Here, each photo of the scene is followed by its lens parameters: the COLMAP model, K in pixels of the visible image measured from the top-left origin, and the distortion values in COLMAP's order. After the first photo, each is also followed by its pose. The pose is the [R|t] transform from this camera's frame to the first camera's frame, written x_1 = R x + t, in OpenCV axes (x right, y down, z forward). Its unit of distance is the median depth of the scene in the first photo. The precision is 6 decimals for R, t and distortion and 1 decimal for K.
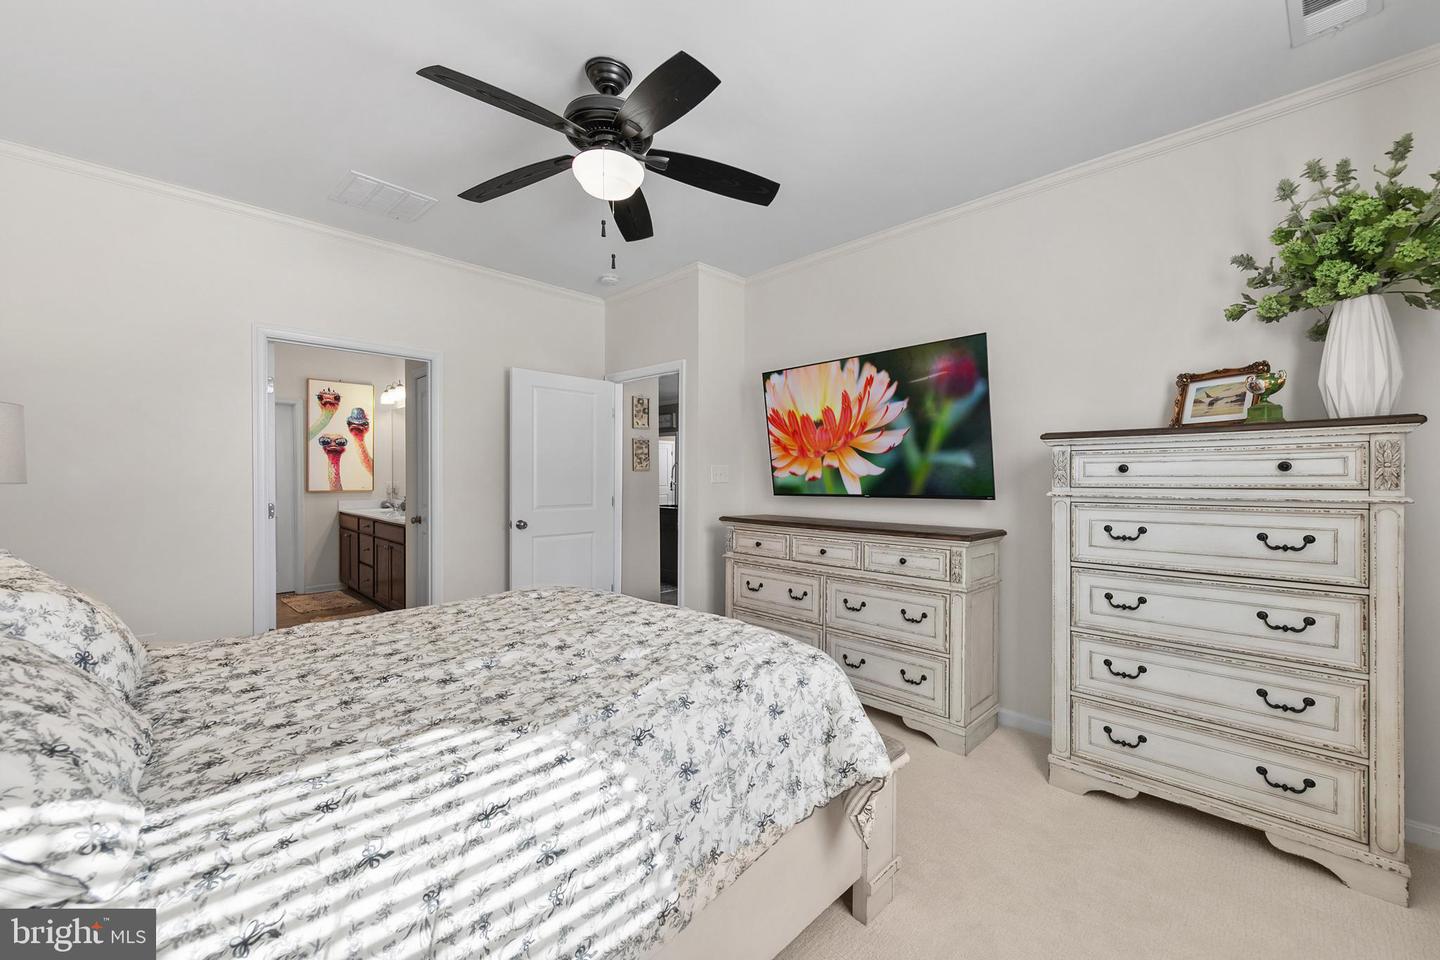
lens RADIAL K [[565.0, 0, 721.2], [0, 565.0, 479.4], [0, 0, 1]] dist [0.002017, 0.000029]
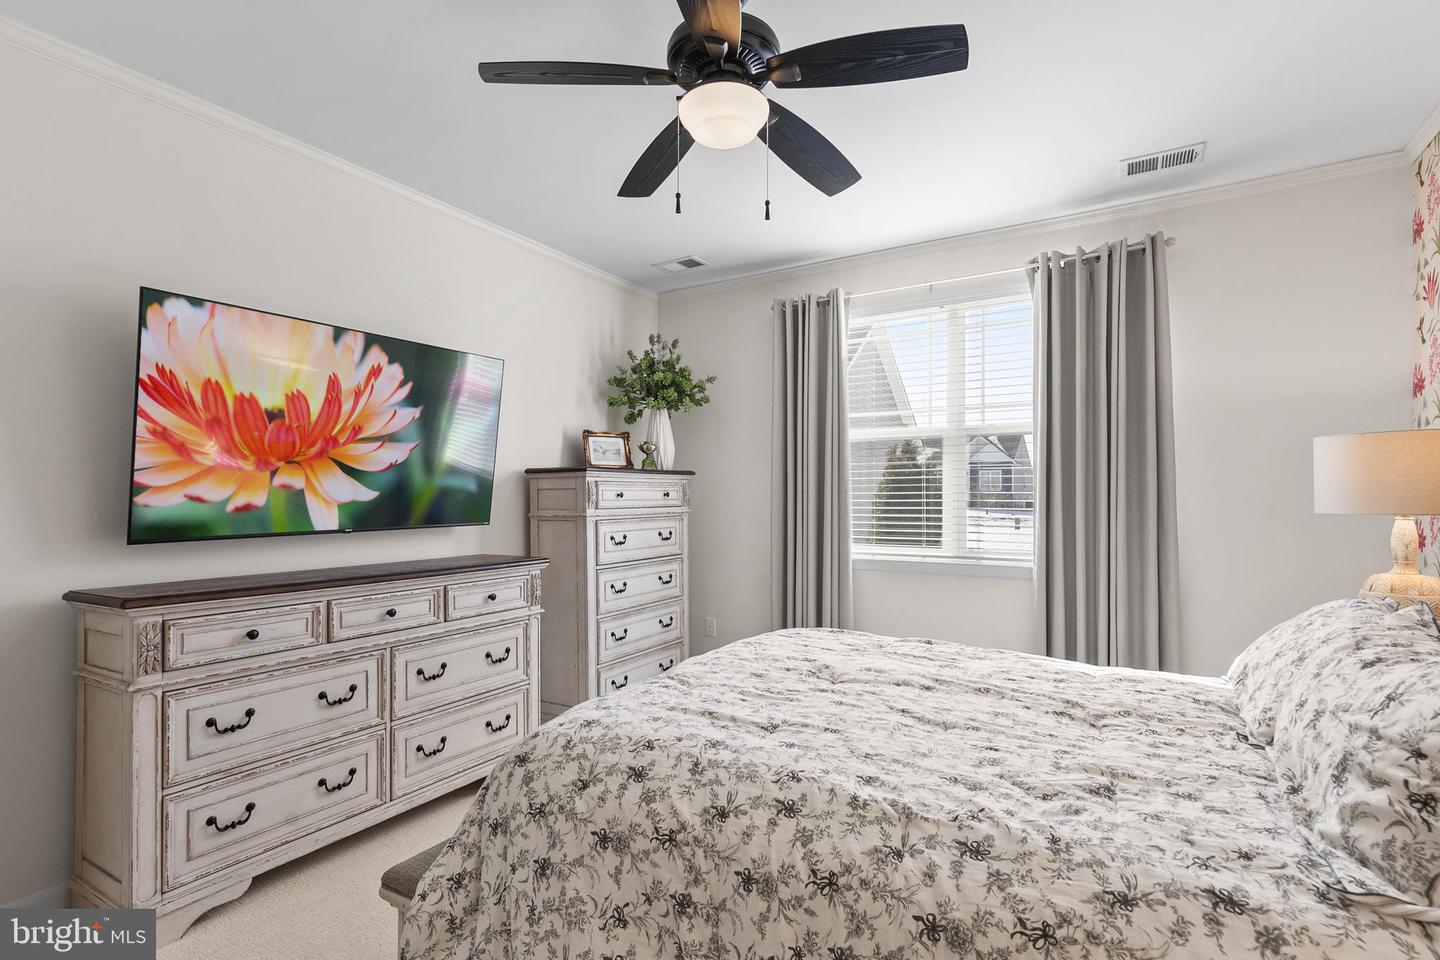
lens RADIAL K [[707.3, 0, 721.6], [0, 707.3, 487.5], [0, 0, 1]] dist [-0.001466, -0.000145]
pose [[-0.259782, 0.013667, 0.965571, -0.718696], [0.009870, 0.999885, -0.011497, -0.009749], [-0.965617, 0.006544, -0.259887, 0.797422]]
